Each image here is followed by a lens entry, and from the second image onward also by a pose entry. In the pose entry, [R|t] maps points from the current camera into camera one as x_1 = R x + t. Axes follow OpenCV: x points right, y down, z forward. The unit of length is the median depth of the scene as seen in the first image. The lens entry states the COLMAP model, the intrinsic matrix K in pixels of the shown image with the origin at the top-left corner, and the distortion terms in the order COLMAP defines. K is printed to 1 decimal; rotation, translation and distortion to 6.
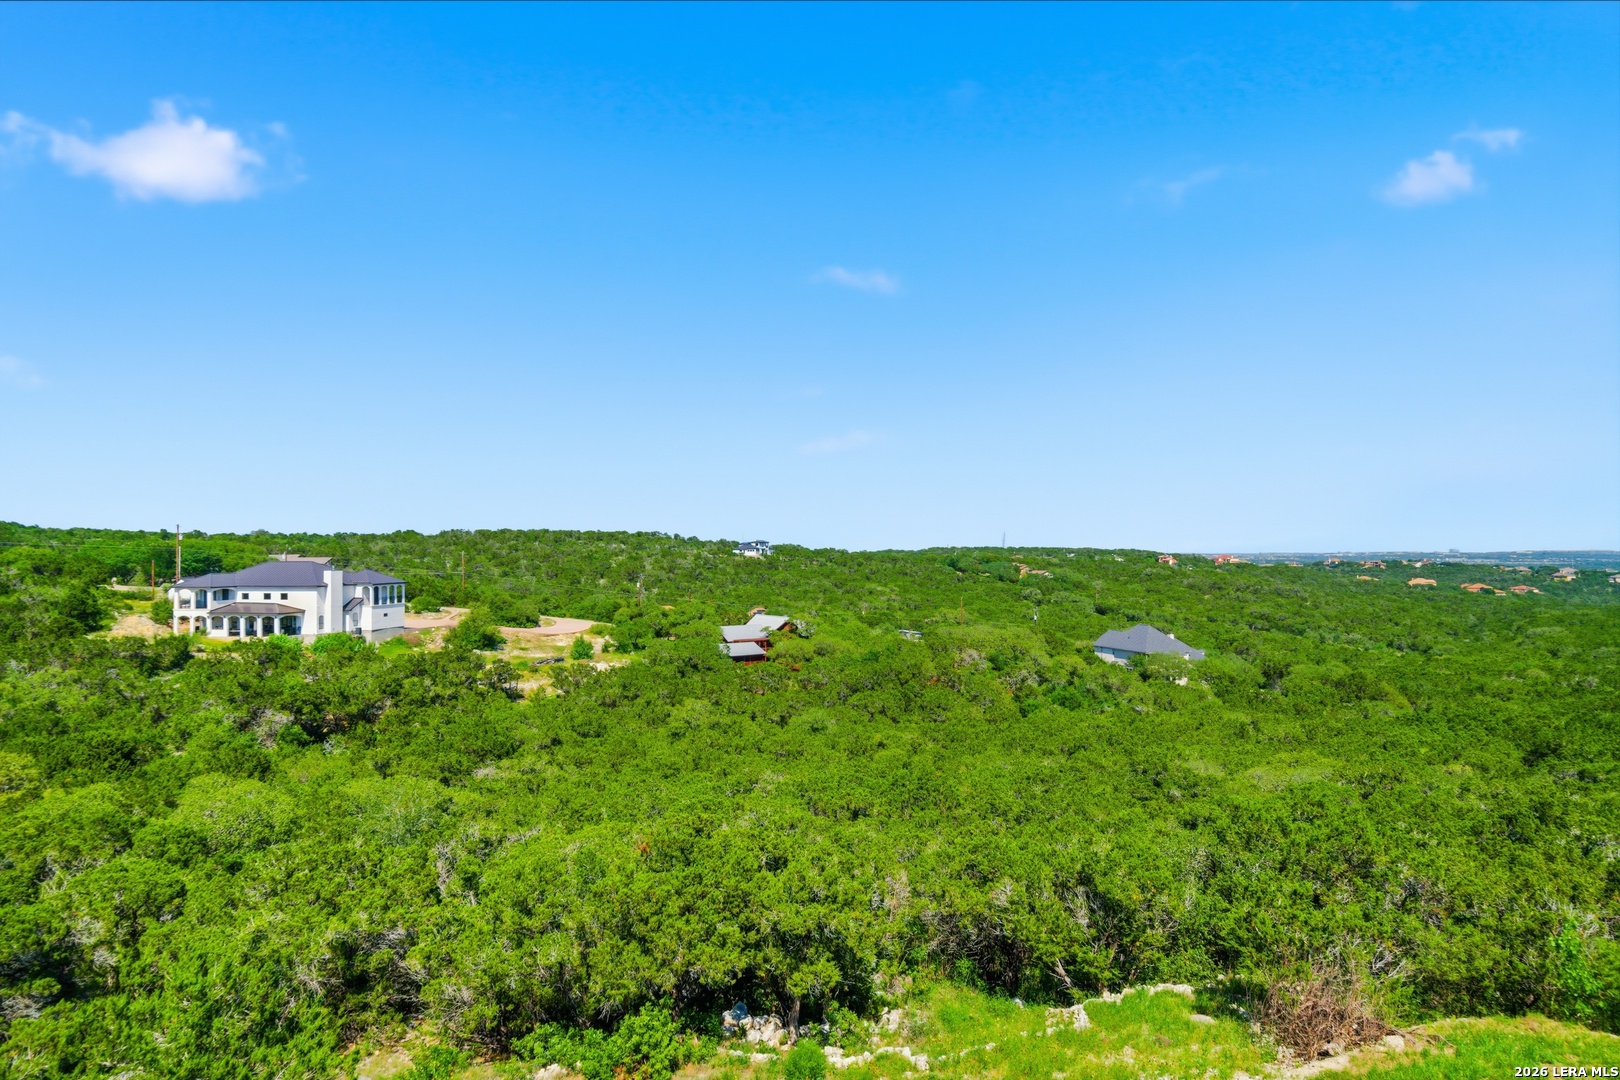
lens RADIAL K [[973.9, 0, 810.0], [0, 973.9, 540.0], [0, 0, 1]] dist [0.000761, -0.002910]
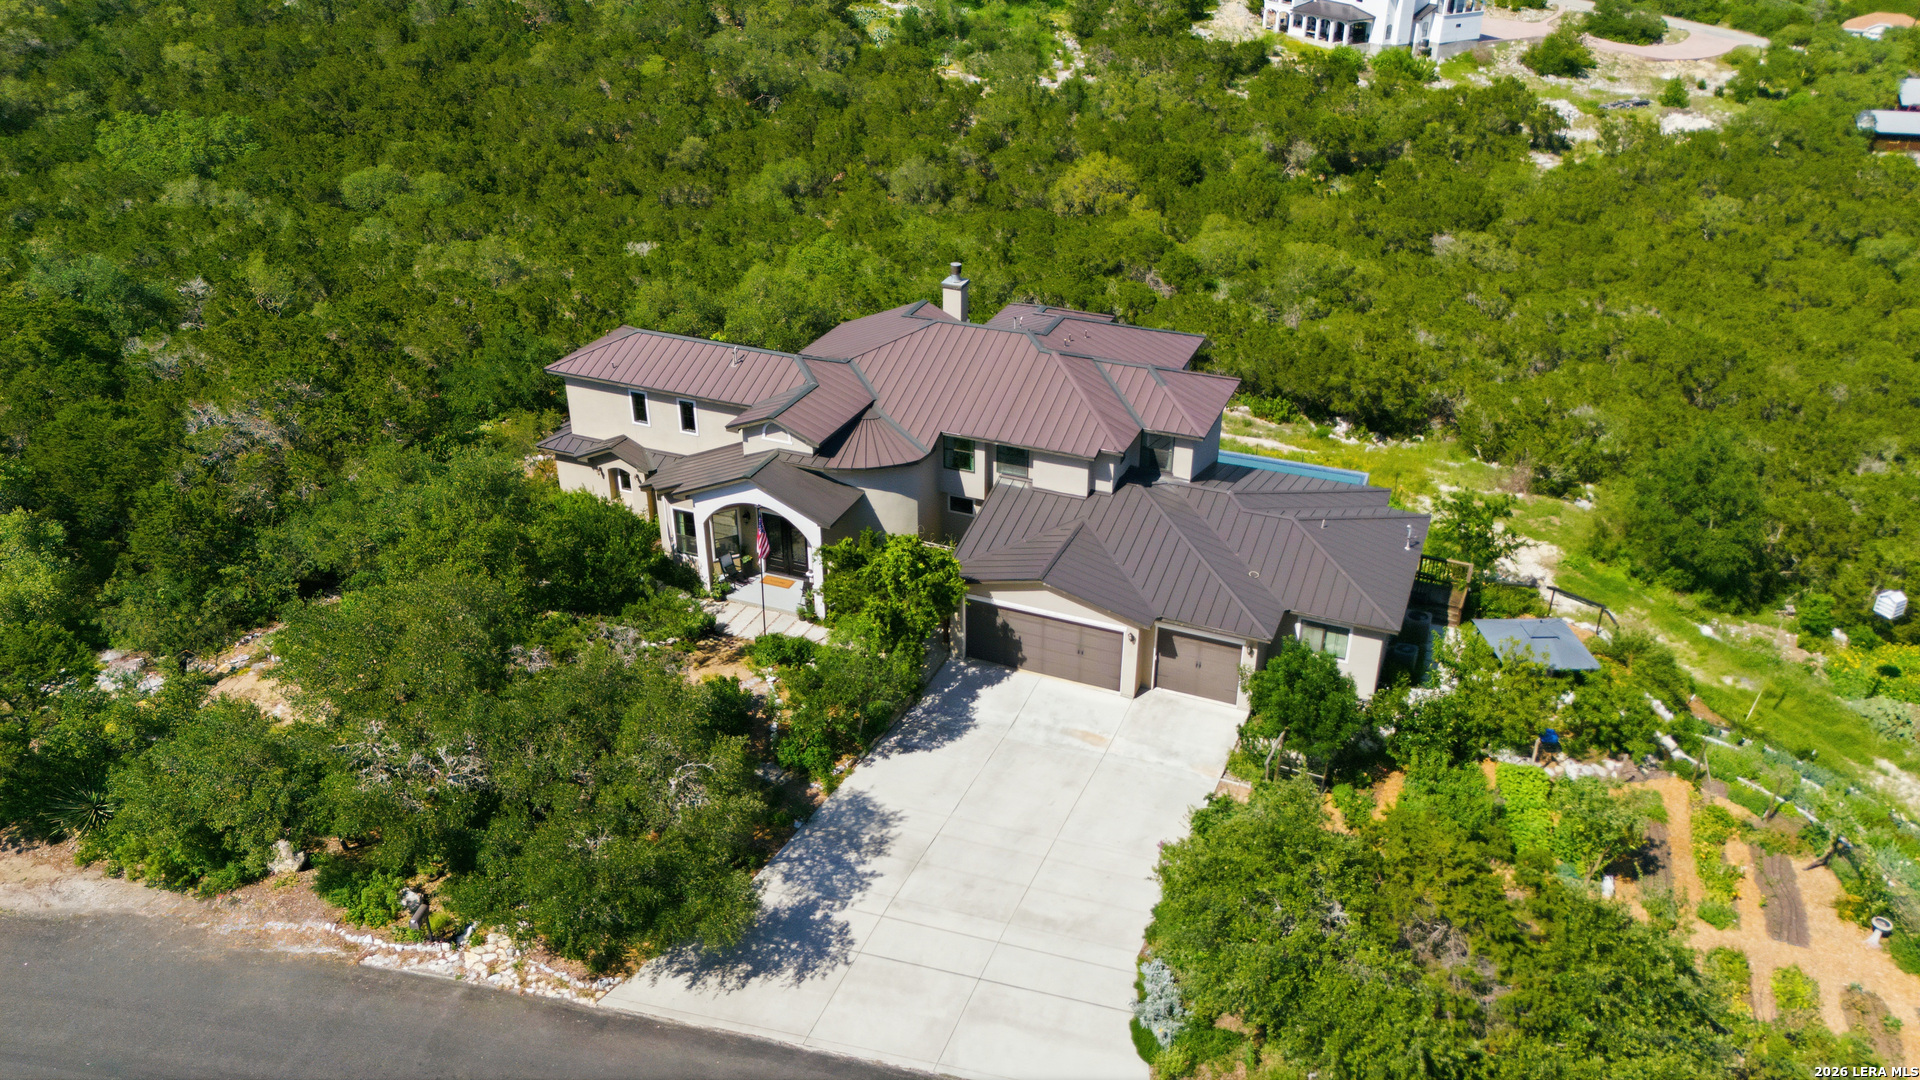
lens RADIAL K [[1411.7, 0, 969.9], [0, 1411.7, 539.8], [0, 0, 1]] dist [0.083434, -0.076163]
pose [[0.685705, 0.358818, -0.633292, 0.283861], [-0.004970, 0.872338, 0.488878, -0.162330], [0.727863, -0.332079, 0.599949, -0.312496]]
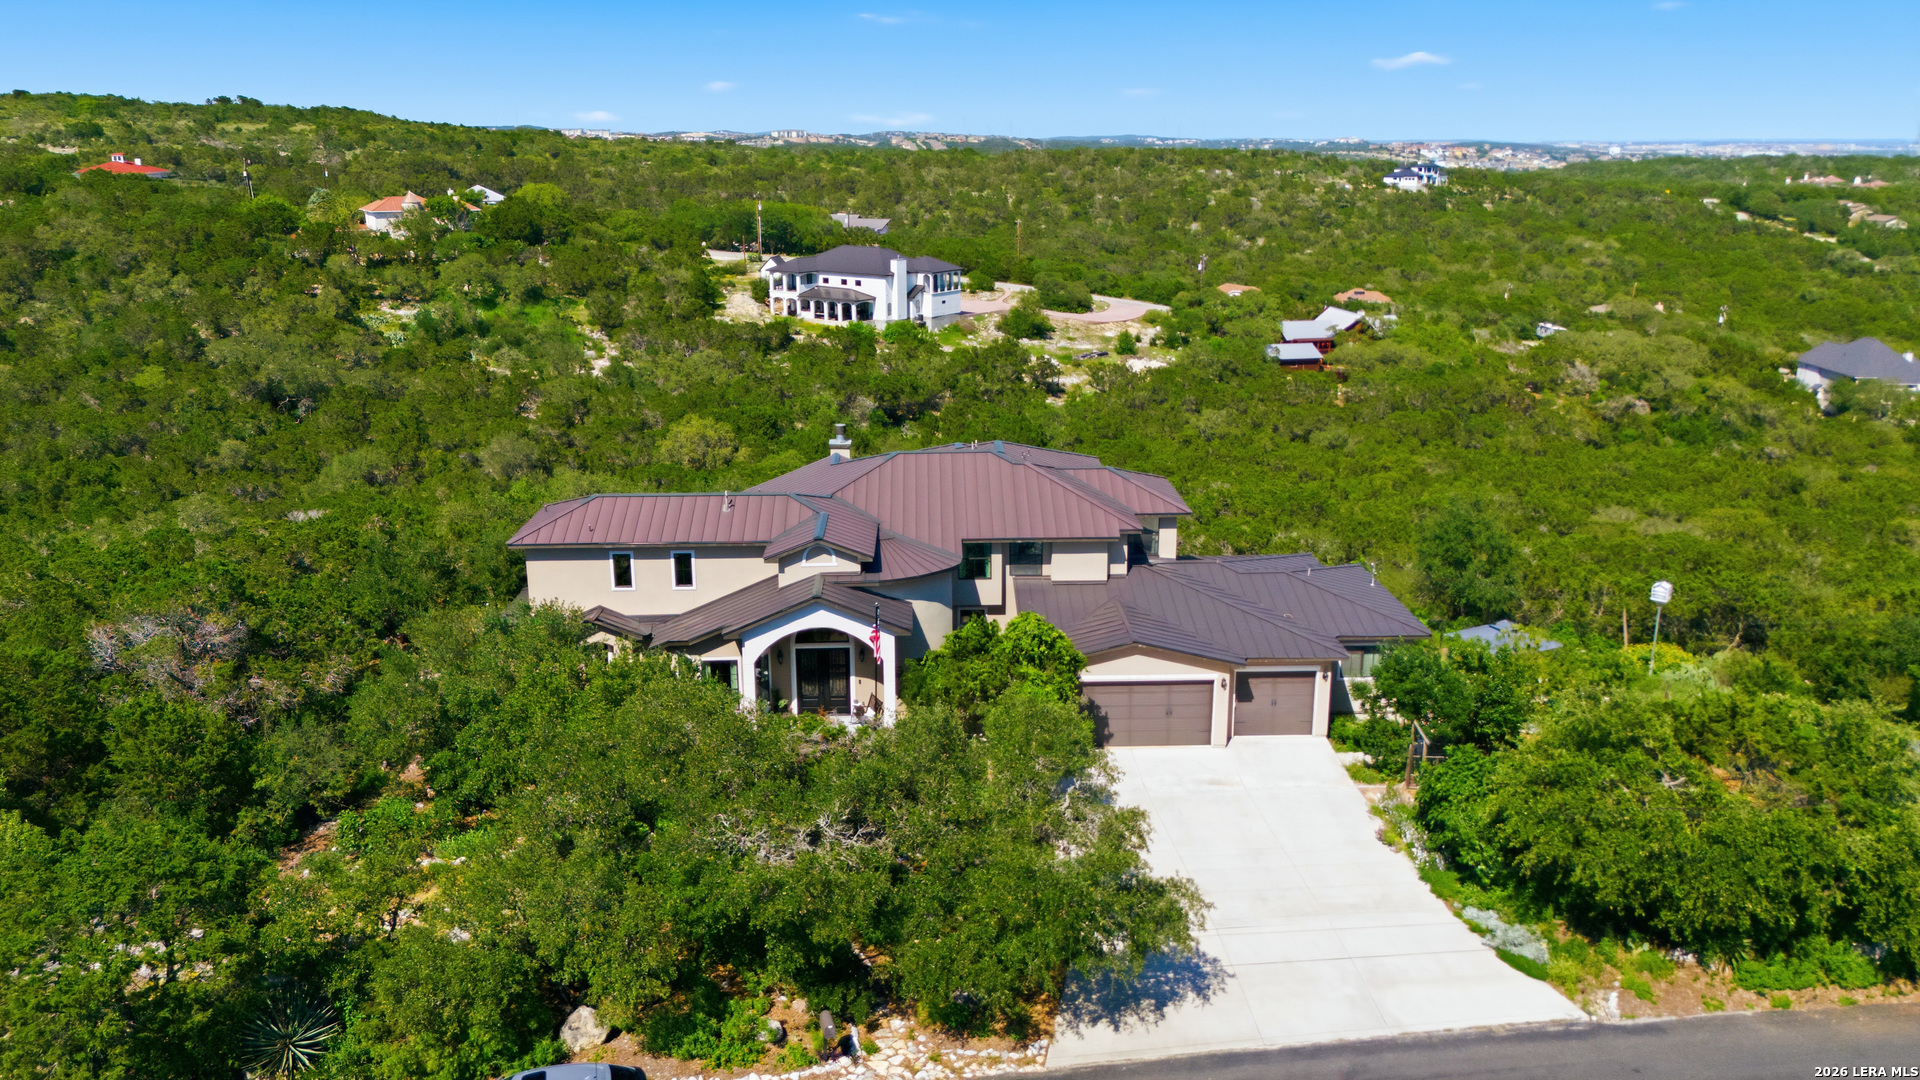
lens RADIAL K [[1411.7, 0, 969.9], [0, 1411.7, 539.8], [0, 0, 1]] dist [0.083434, -0.076163]
pose [[0.925382, 0.110840, -0.362468, 0.174008], [-0.003362, 0.958652, 0.284563, -0.113753], [0.379022, -0.262110, 0.887491, -0.416274]]
